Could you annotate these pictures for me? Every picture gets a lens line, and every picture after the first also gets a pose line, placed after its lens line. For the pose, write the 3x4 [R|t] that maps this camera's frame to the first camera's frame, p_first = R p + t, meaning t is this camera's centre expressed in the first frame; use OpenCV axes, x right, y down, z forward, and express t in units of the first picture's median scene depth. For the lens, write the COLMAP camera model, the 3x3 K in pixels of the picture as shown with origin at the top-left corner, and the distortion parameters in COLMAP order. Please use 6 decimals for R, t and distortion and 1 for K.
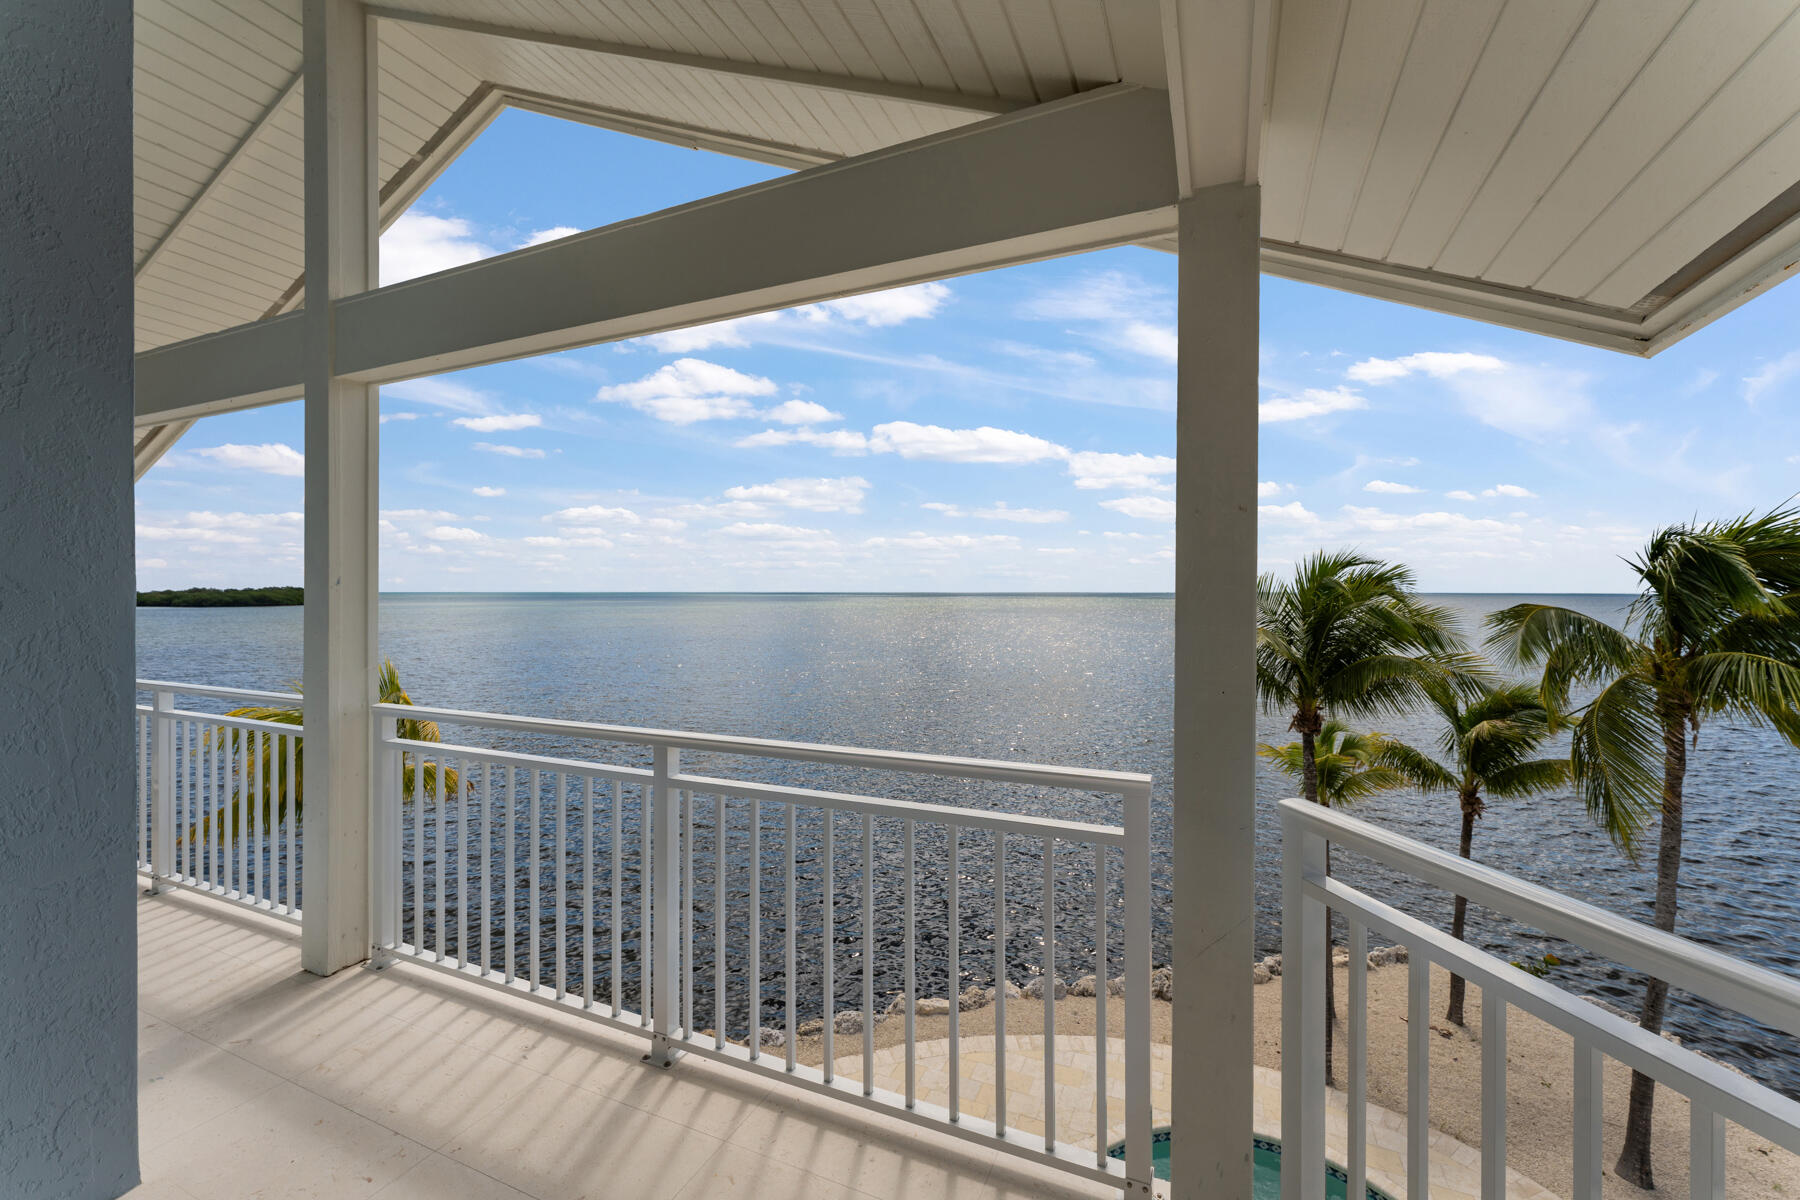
lens RADIAL K [[732.3, 0, 900.0], [0, 732.3, 600.0], [0, 0, 1]] dist [0.001325, 0.000158]
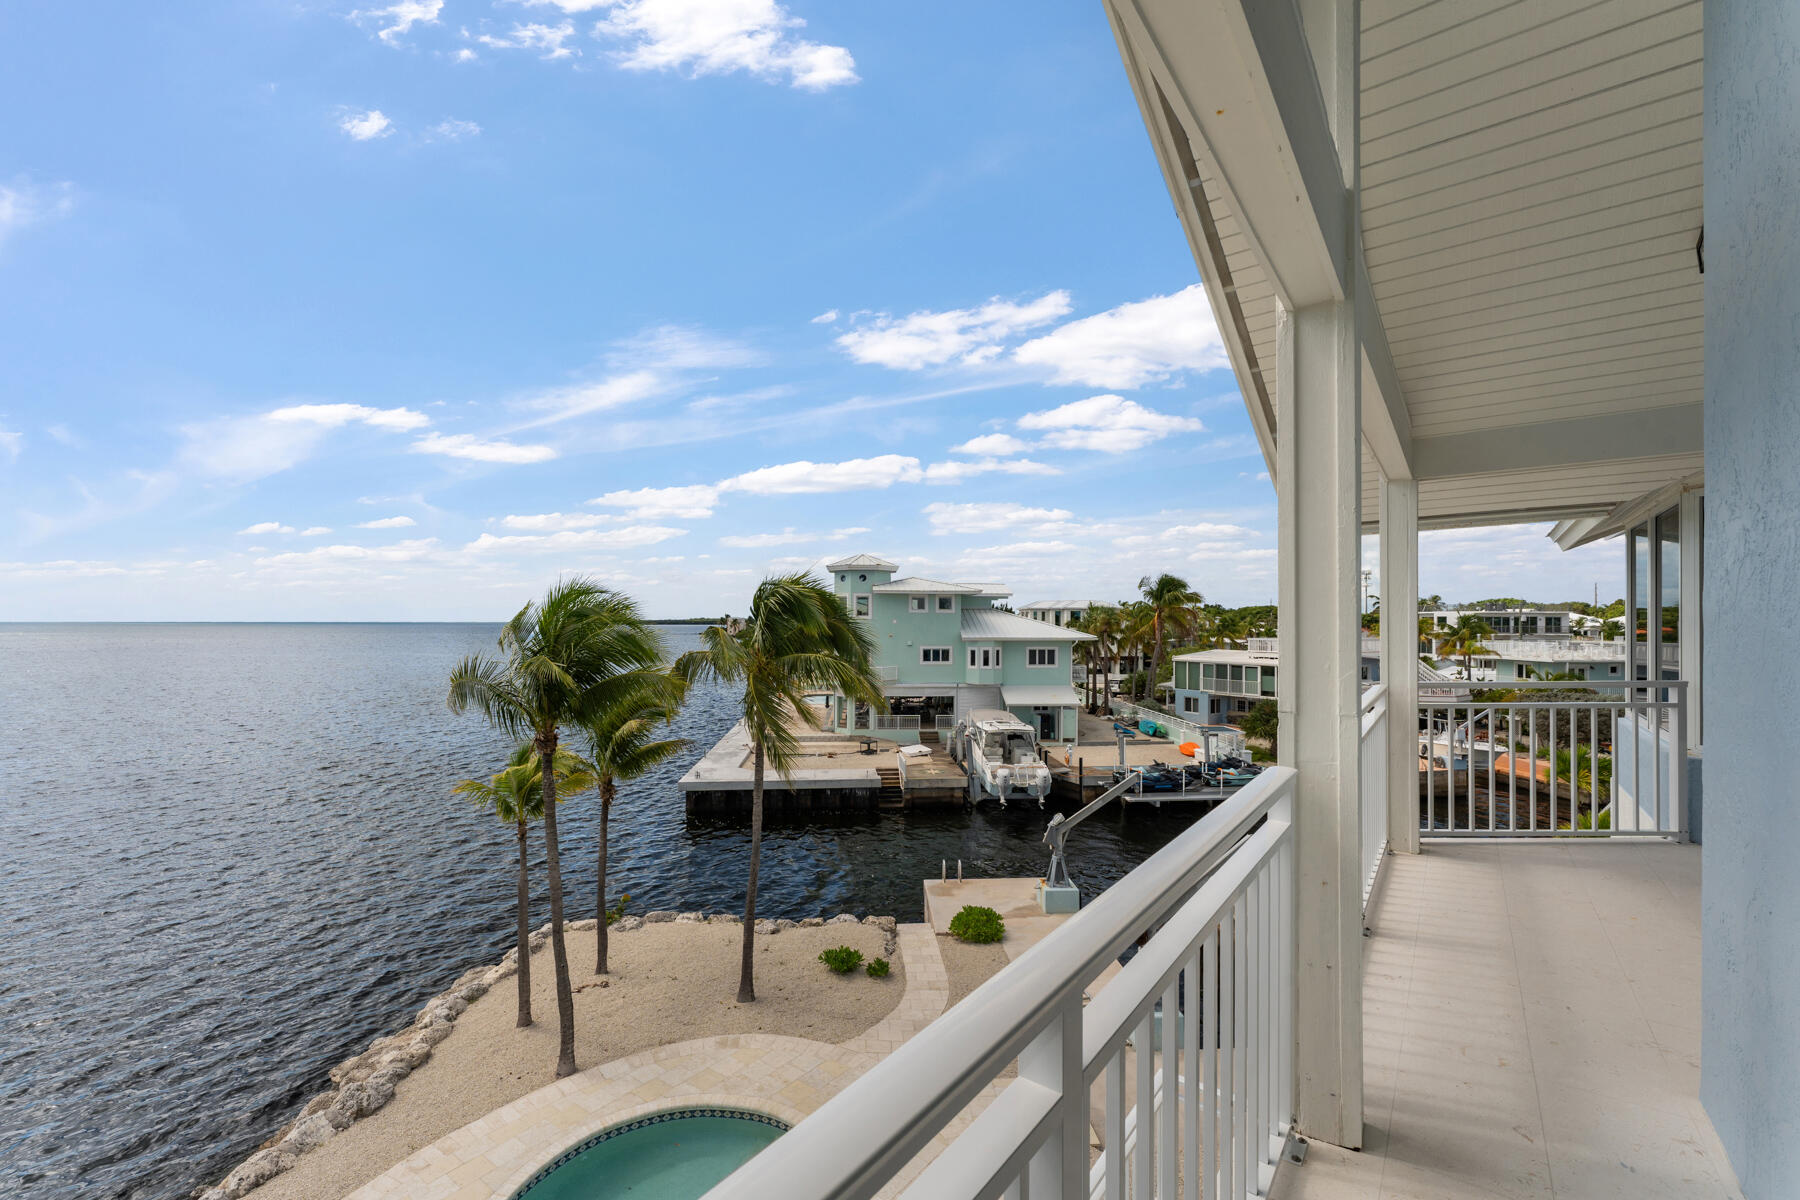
lens RADIAL K [[739.2, 0, 902.1], [0, 739.2, 628.9], [0, 0, 1]] dist [0.000411, 0.000071]
pose [[0.215677, -0.006433, 0.976443, -0.337128], [0.003845, 0.999976, 0.005739, 0.000087], [-0.976457, 0.002517, 0.215697, 0.257076]]
